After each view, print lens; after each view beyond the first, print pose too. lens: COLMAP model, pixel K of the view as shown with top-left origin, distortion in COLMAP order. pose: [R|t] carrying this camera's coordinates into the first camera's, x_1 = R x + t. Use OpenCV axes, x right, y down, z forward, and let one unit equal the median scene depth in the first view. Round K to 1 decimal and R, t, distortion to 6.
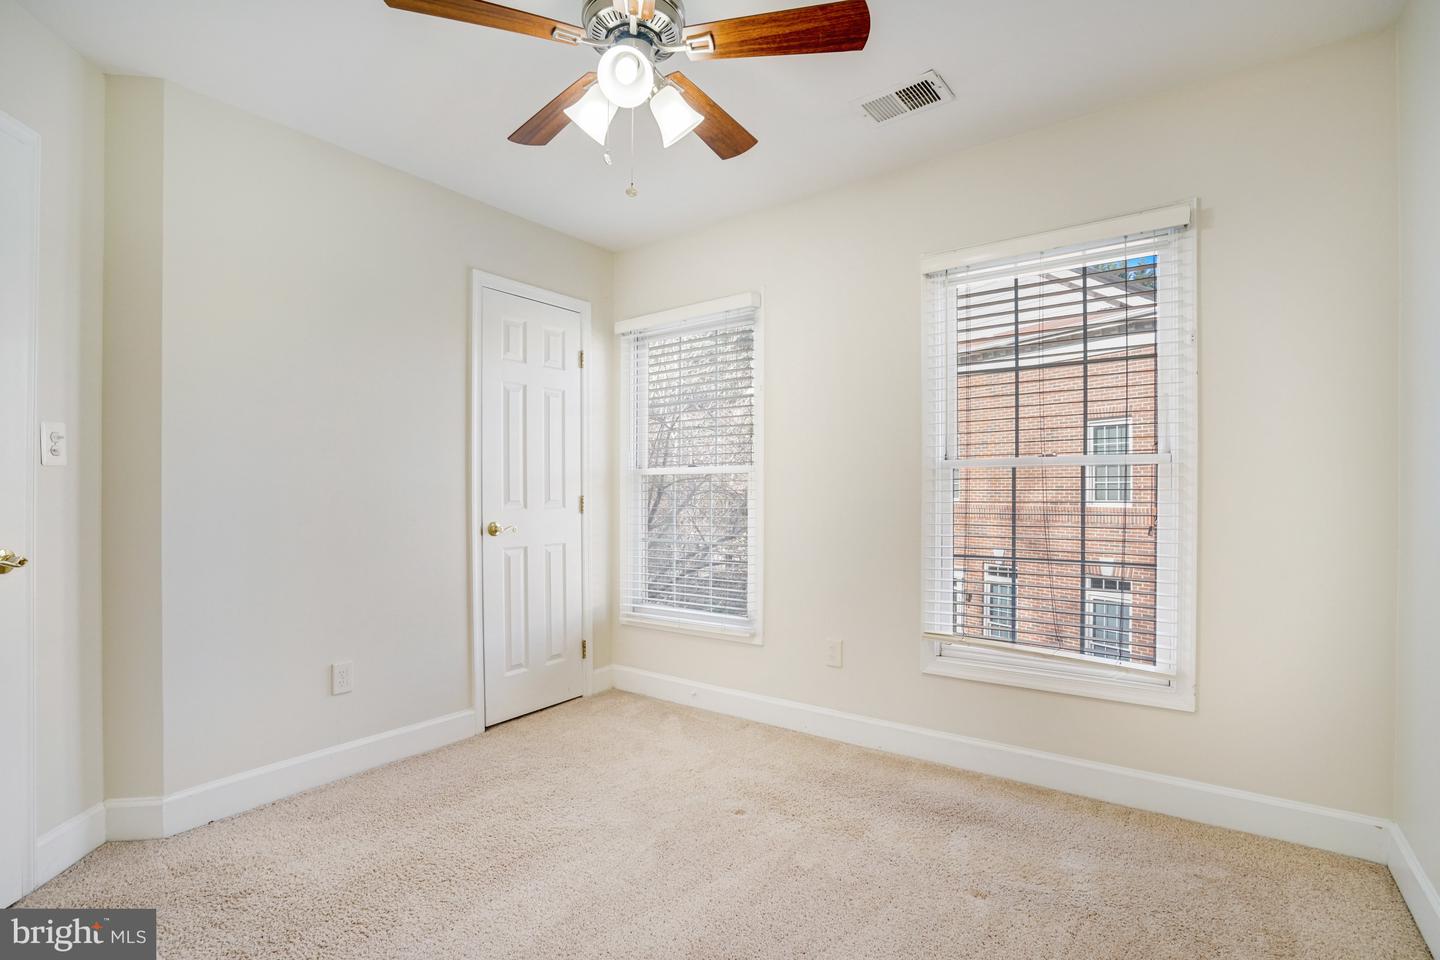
lens RADIAL K [[665.4, 0, 718.2], [0, 665.4, 485.5], [0, 0, 1]] dist [-0.031866, 0.010602]
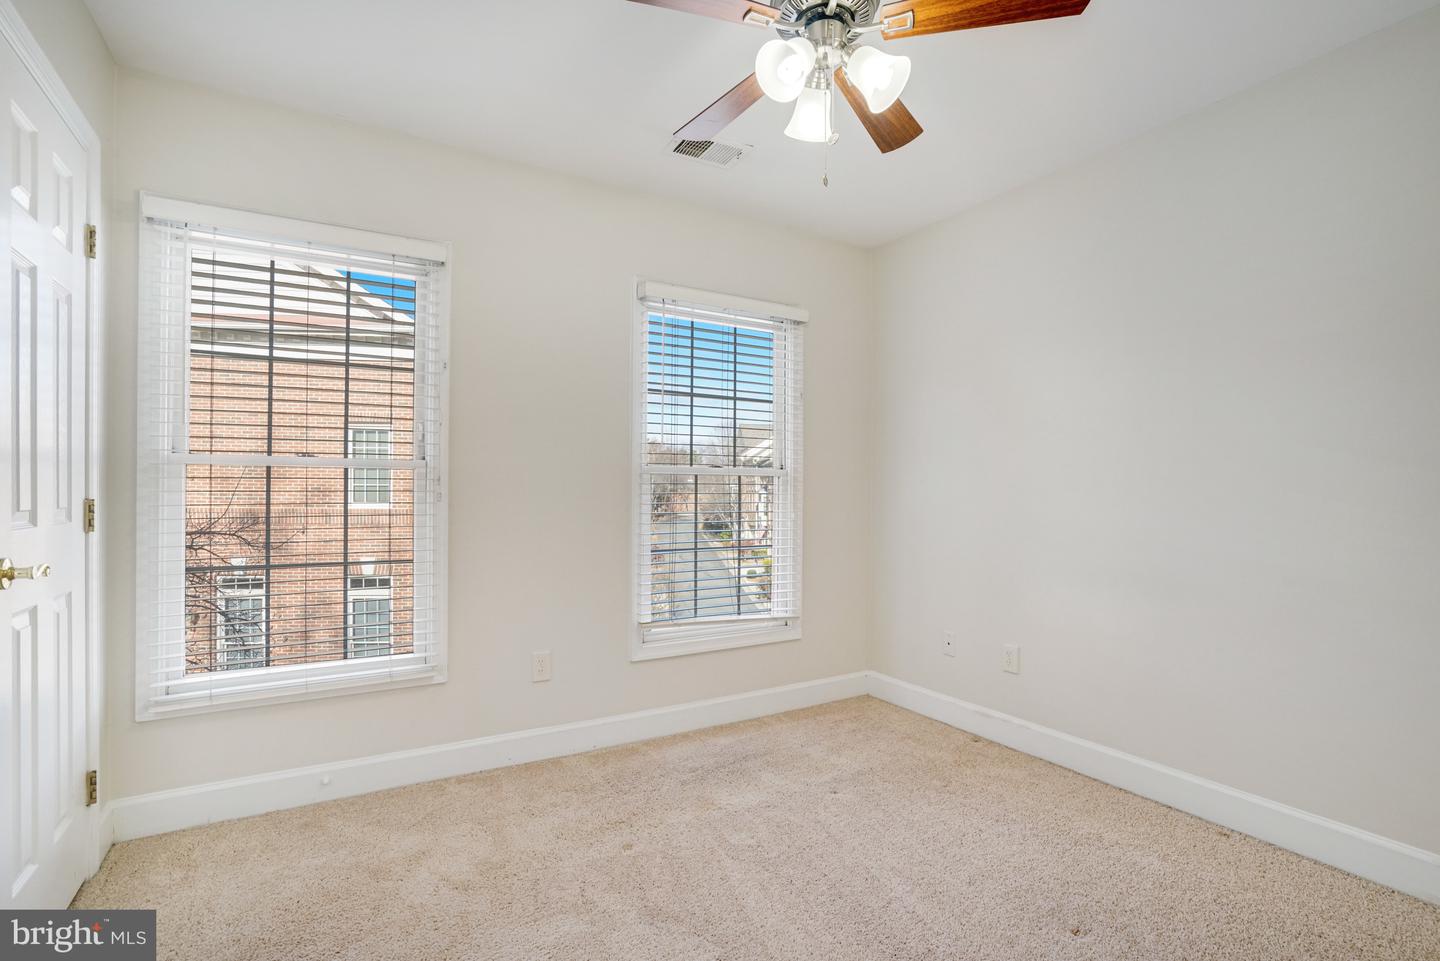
lens RADIAL K [[657.8, 0, 711.5], [0, 657.8, 488.5], [0, 0, 1]] dist [-0.051664, 0.025725]
pose [[0.422597, 0.008321, 0.906280, -0.106598], [-0.010526, 0.999935, -0.004273, 0.000421], [-0.906257, -0.007733, 0.422657, 0.075569]]
